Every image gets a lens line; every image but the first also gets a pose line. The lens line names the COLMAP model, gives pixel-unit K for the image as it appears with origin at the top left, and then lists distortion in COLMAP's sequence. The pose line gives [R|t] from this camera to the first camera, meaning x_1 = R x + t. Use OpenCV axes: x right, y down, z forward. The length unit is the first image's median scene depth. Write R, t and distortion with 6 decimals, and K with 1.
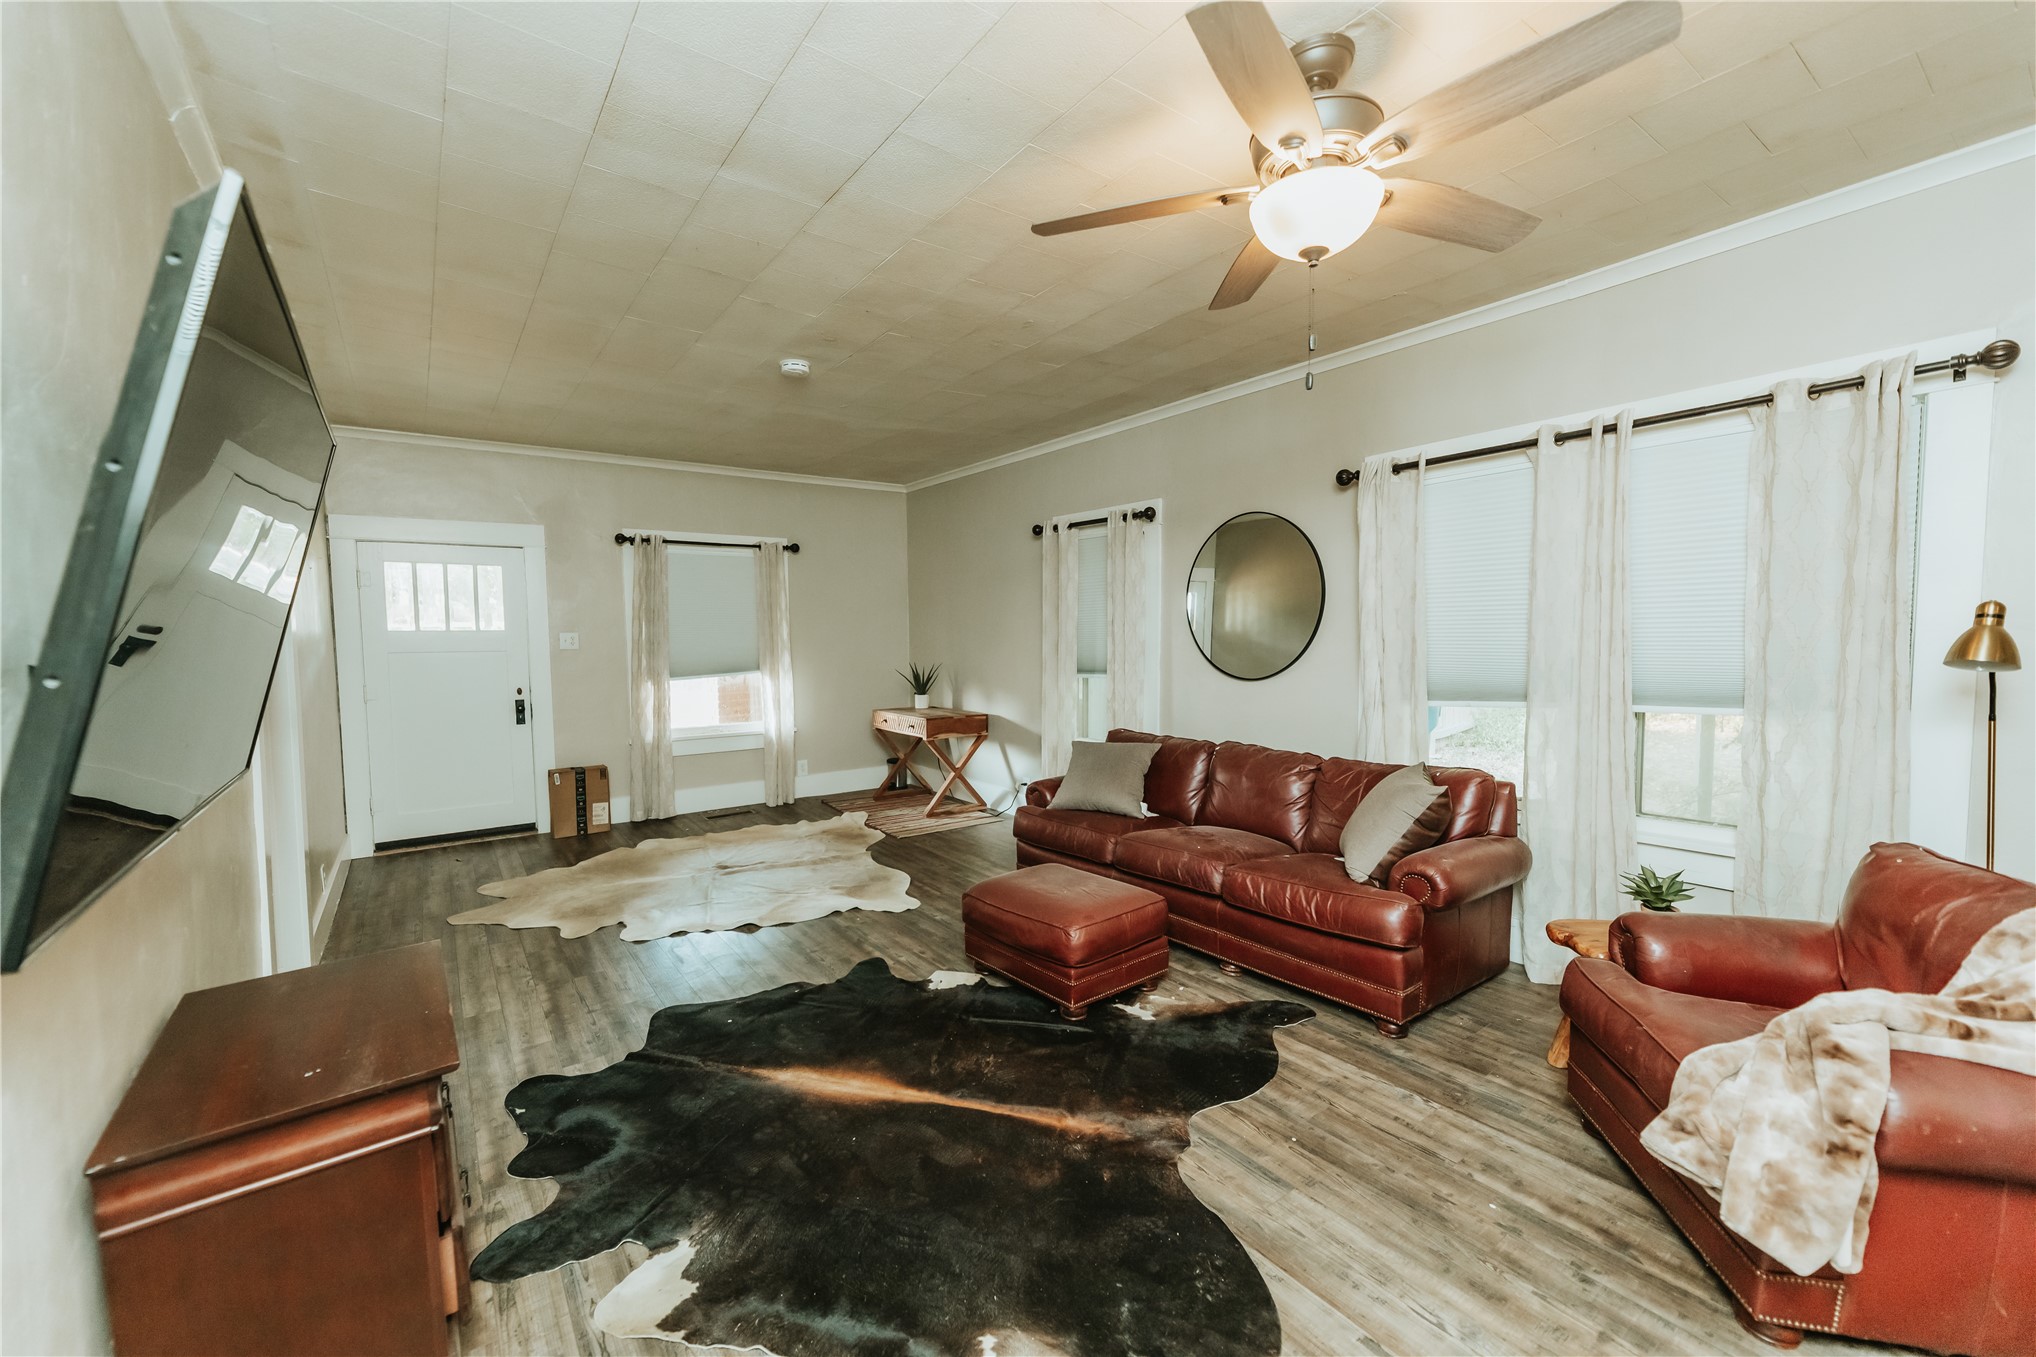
lens RADIAL K [[810.9, 0, 1009.9], [0, 810.9, 681.6], [0, 0, 1]] dist [-0.001170, -0.000051]
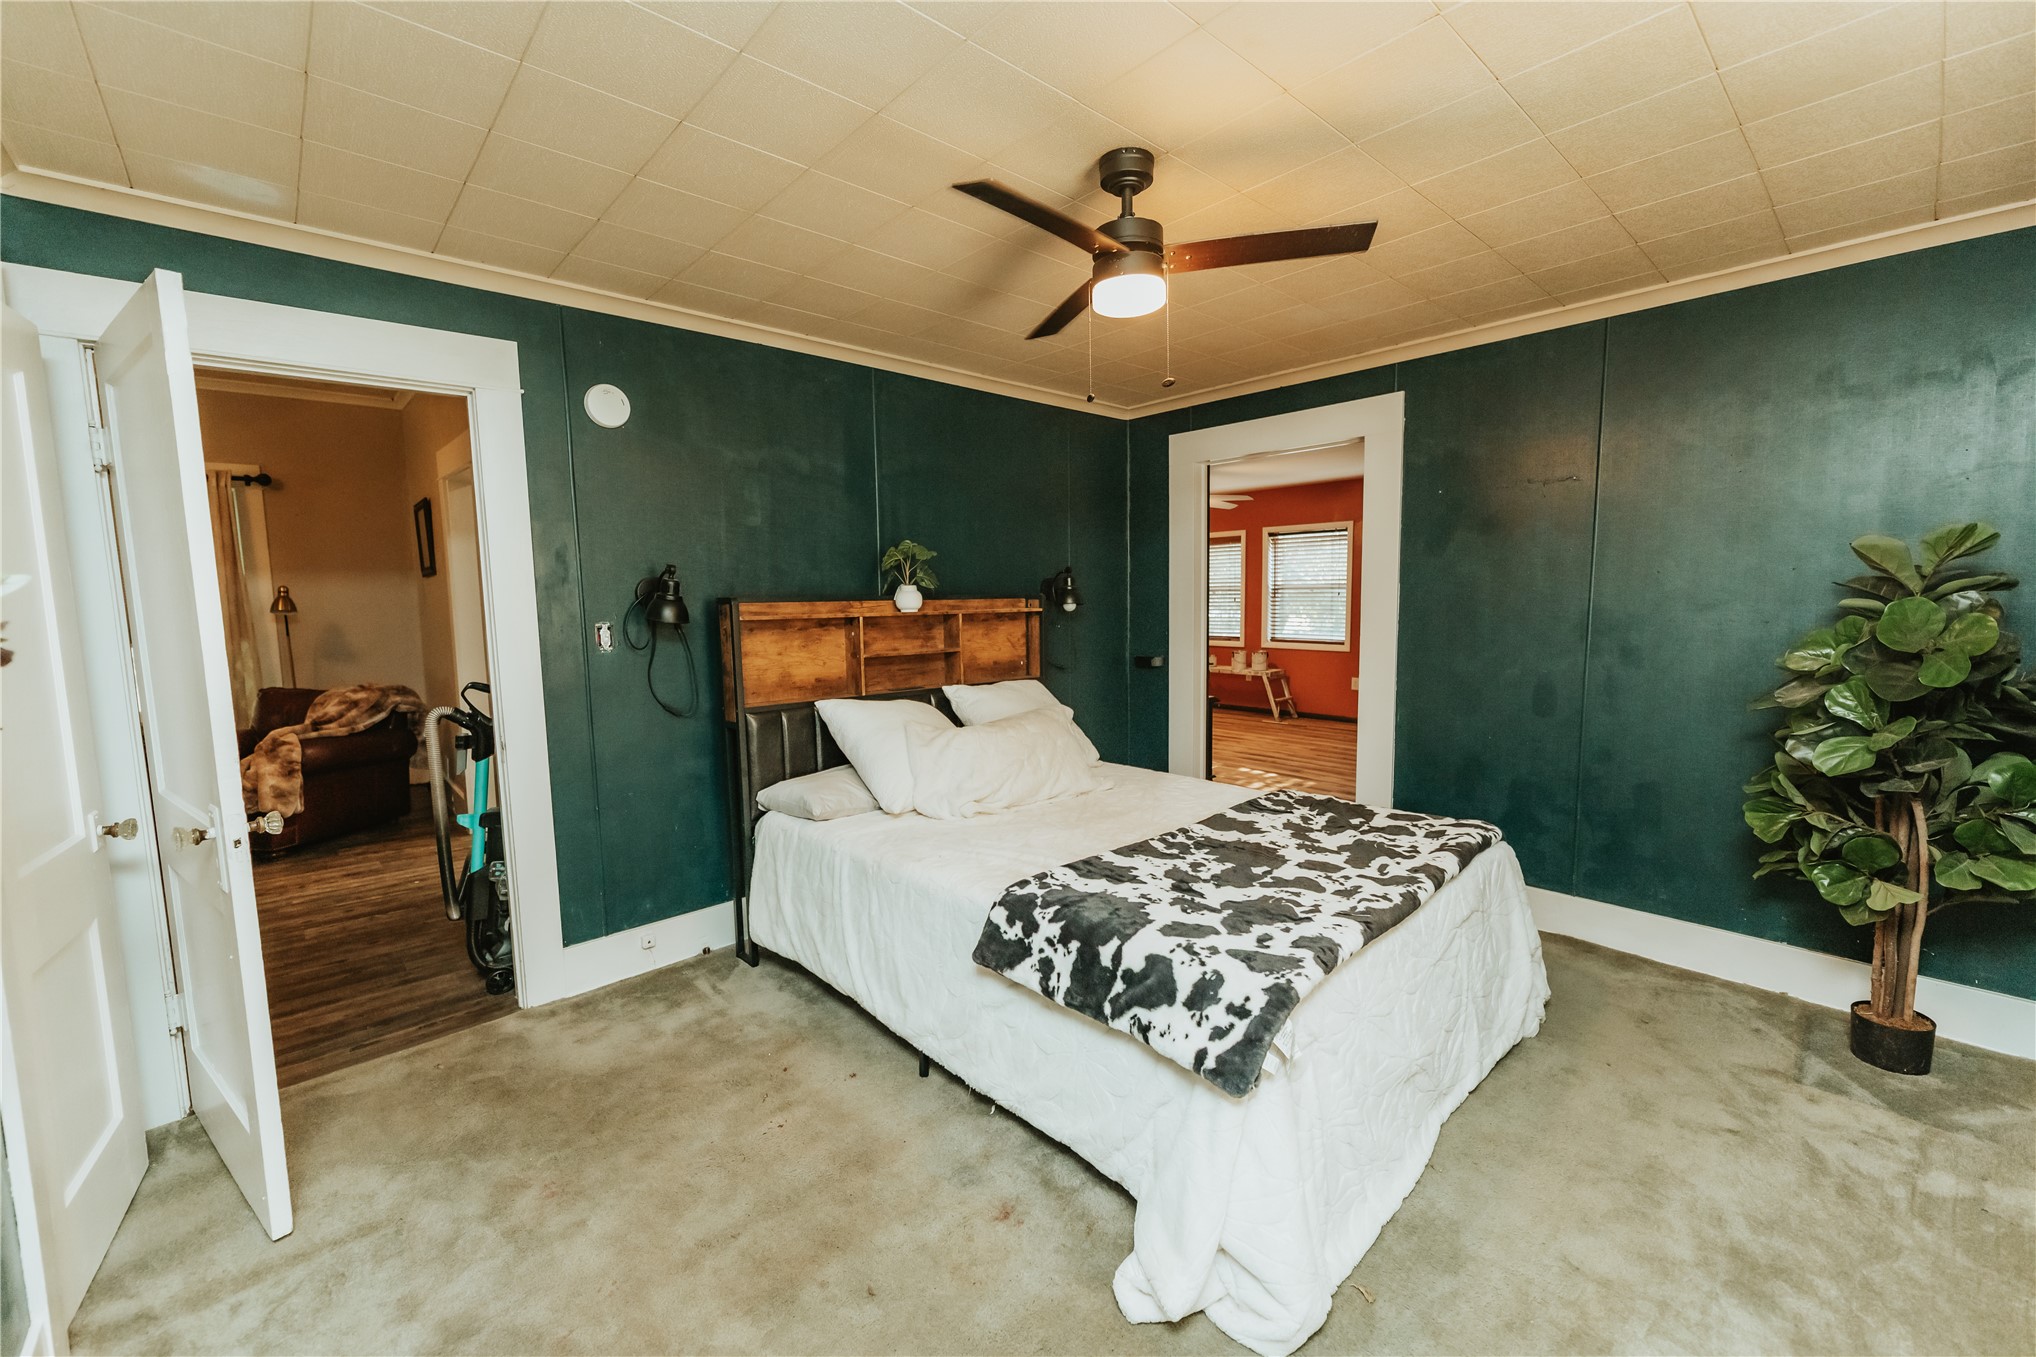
lens RADIAL K [[818.3, 0, 1018.0], [0, 818.3, 678.5], [0, 0, 1]] dist [-0.000953, 0.000161]
pose [[-0.106614, -0.089467, 0.990267, -1.306571], [0.071787, 0.992652, 0.097411, 0.085982], [-0.991706, 0.081474, -0.099408, -0.812670]]
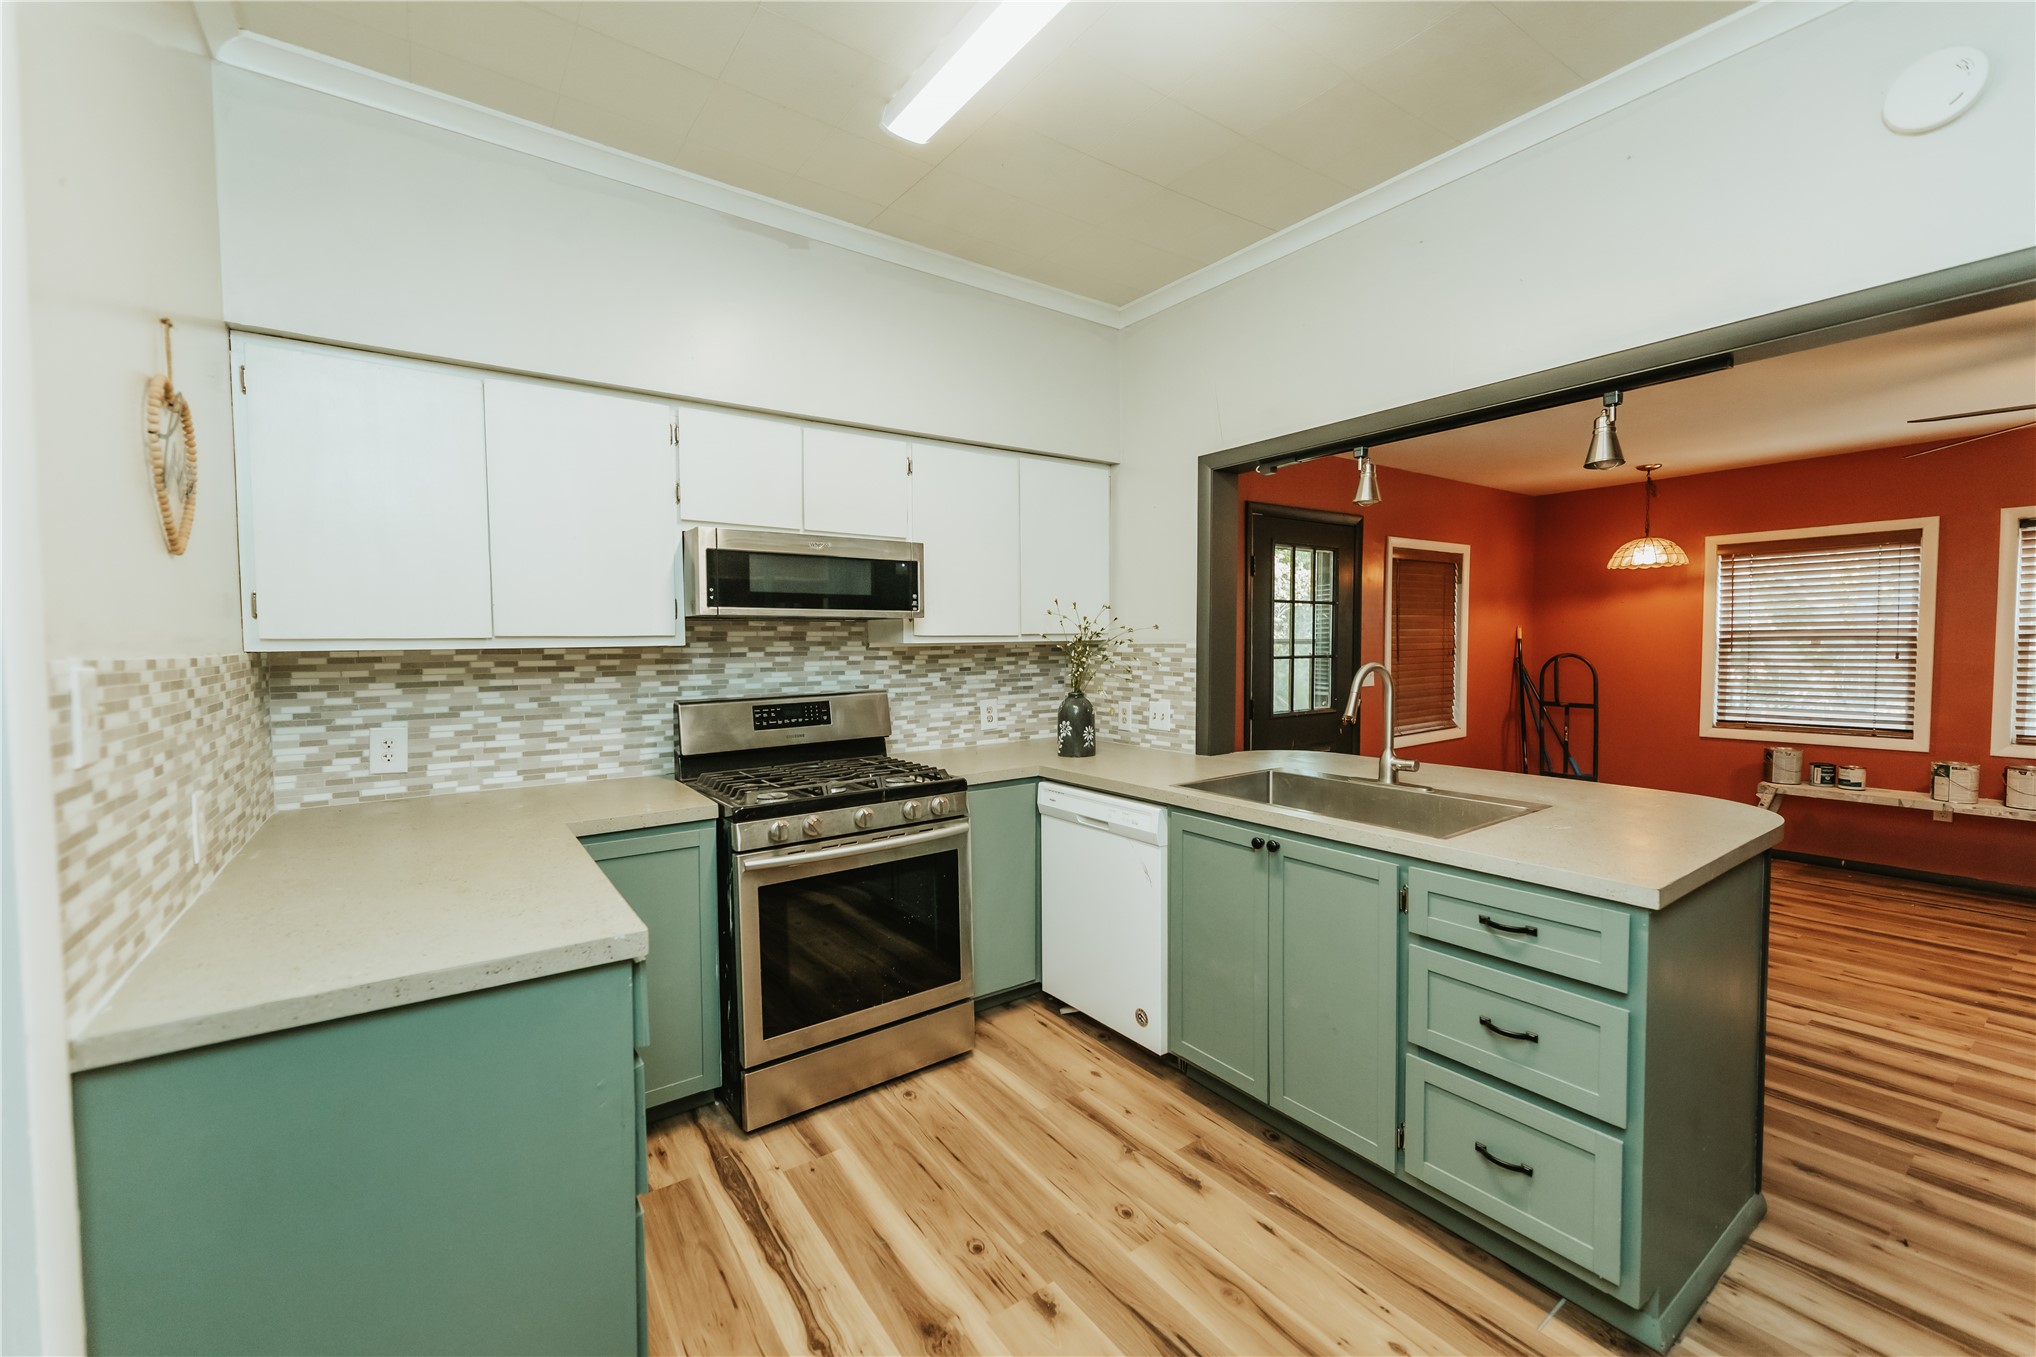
lens RADIAL K [[818.3, 0, 1018.0], [0, 818.3, 678.5], [0, 0, 1]] dist [-0.000953, 0.000161]
pose [[0.006545, -0.032934, 0.999436, 0.476362], [0.065657, 0.997315, 0.032434, 0.017830], [-0.997821, 0.065407, 0.008690, -0.168122]]
